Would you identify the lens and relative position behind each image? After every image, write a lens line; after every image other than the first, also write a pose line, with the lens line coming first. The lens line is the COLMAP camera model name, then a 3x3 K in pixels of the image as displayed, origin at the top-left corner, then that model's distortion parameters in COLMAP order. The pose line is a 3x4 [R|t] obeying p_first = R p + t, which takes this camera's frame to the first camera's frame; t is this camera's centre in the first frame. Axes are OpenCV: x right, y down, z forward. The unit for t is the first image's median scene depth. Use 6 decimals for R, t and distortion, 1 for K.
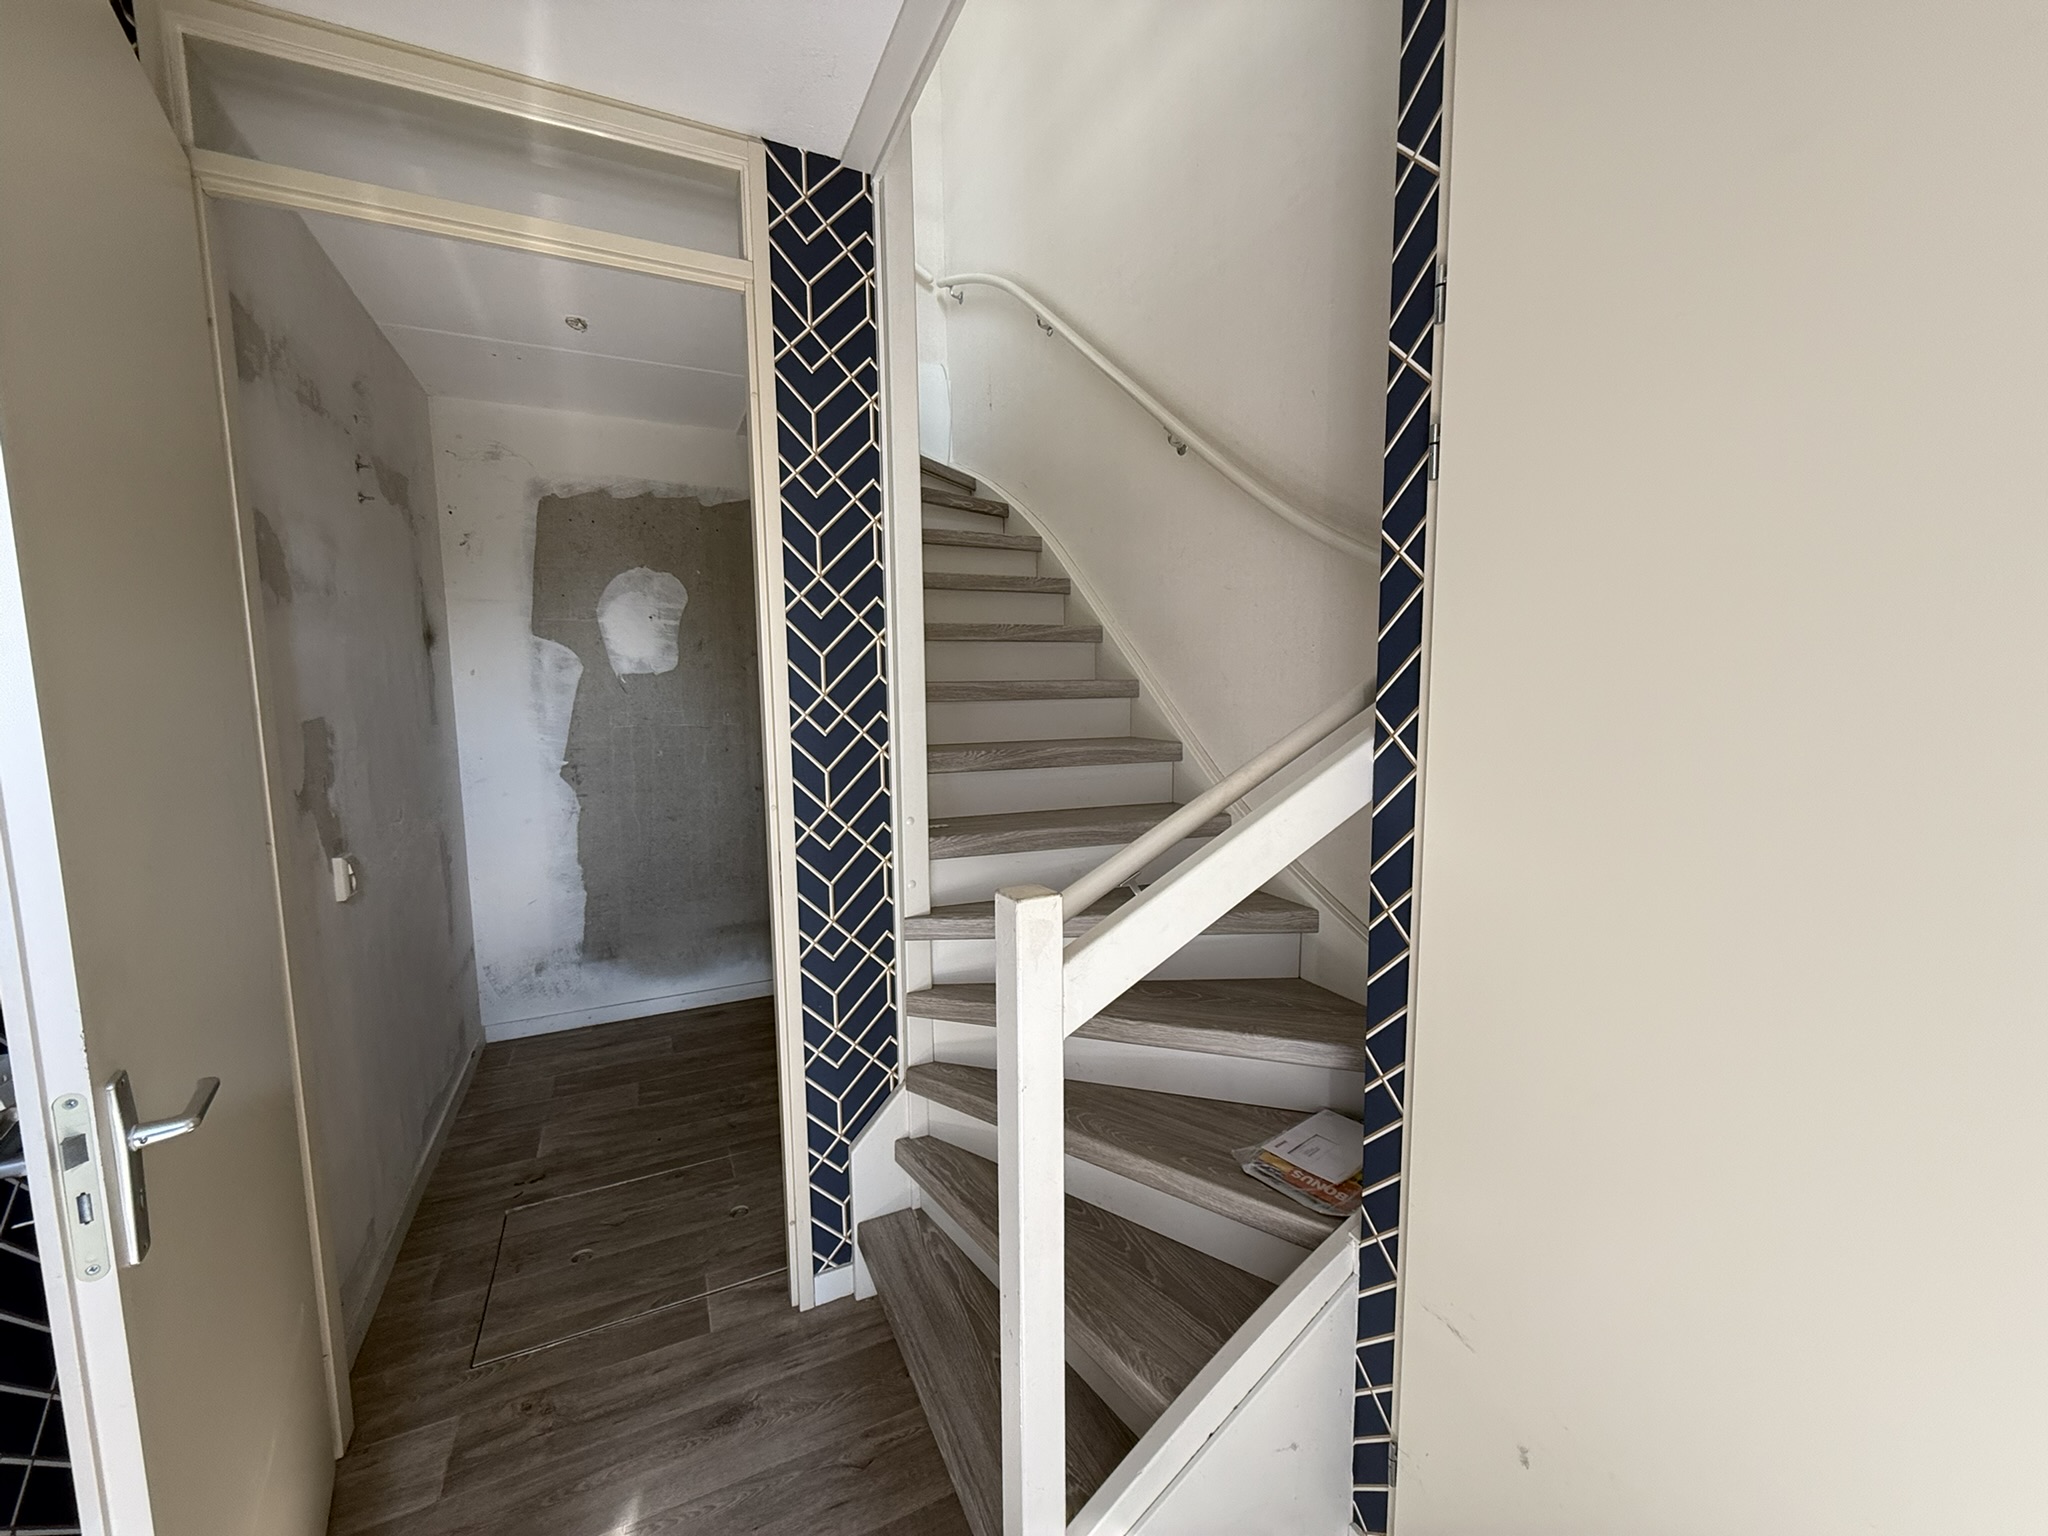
lens RADIAL K [[815.1, 0, 1026.8], [0, 815.1, 768.1], [0, 0, 1]] dist [-0.002200, -0.000052]
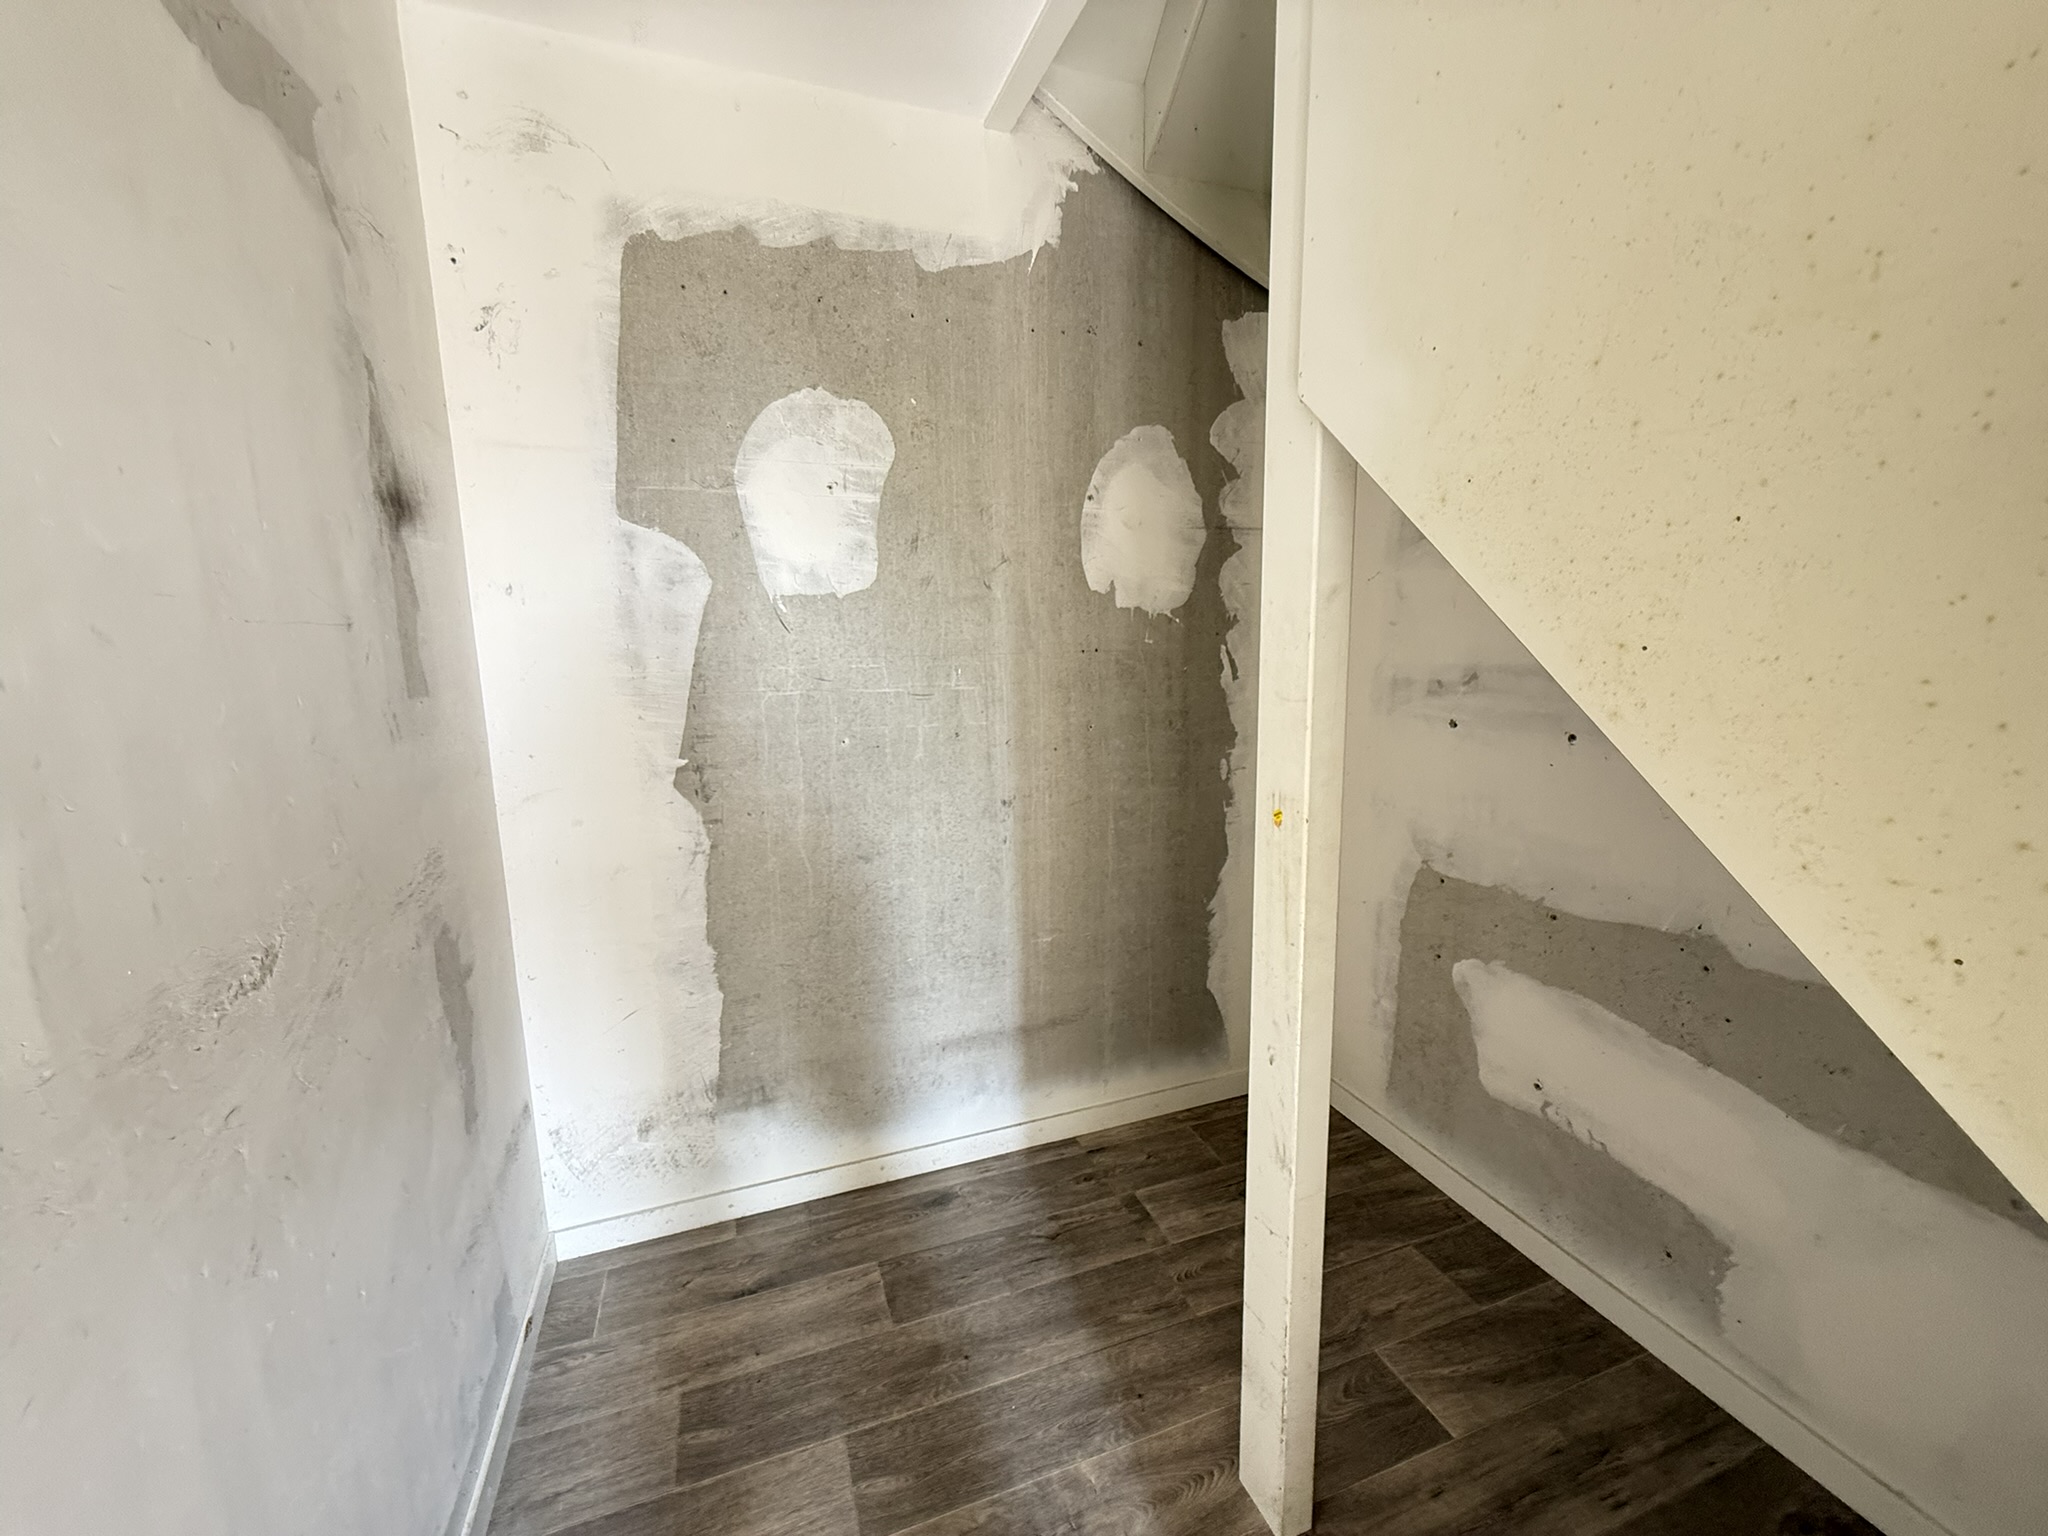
lens RADIAL K [[815.1, 0, 1022.1], [0, 815.1, 770.0], [0, 0, 1]] dist [-0.002200, -0.000052]
pose [[0.995336, 0.012995, -0.095591, -0.288977], [-0.006907, 0.997942, 0.063745, -0.036829], [0.096222, -0.062787, 0.993378, 0.482207]]
